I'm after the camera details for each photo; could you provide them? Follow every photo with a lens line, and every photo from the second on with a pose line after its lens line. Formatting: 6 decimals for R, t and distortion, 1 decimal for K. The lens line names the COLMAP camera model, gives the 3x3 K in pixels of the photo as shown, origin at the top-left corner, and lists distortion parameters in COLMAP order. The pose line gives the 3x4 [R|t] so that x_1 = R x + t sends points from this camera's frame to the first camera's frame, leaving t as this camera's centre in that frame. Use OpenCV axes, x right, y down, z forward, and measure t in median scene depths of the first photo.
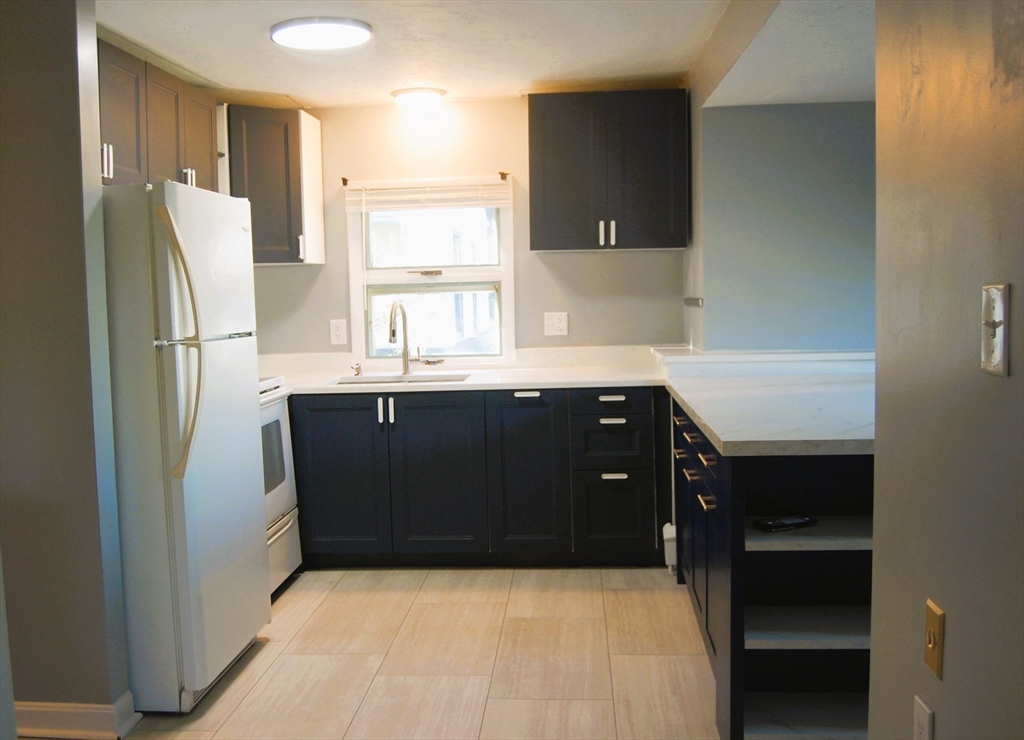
lens RADIAL K [[981.1, 0, 511.8], [0, 981.1, 368.0], [0, 0, 1]] dist [-0.021507, 0.000000]
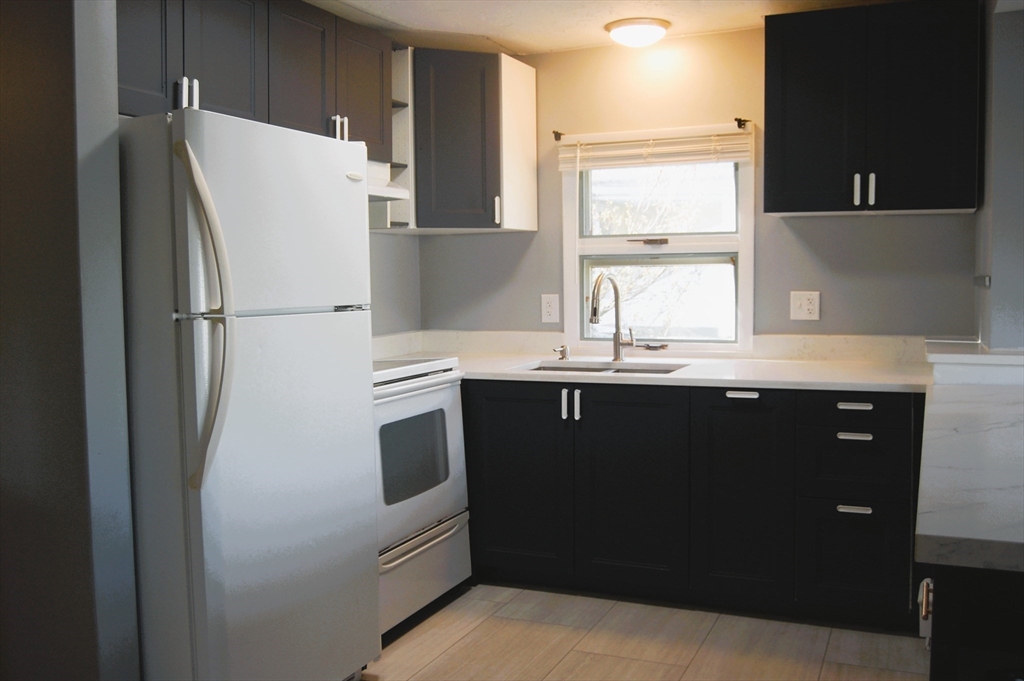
lens RADIAL K [[957.6, 0, 512.1], [0, 957.6, 340.7], [0, 0, 1]] dist [-0.062179, 0.000000]
pose [[0.946212, 0.037720, -0.321340, 0.081140], [-0.038881, 0.999240, 0.002803, -0.010773], [0.321201, 0.009842, 0.946960, 0.214663]]
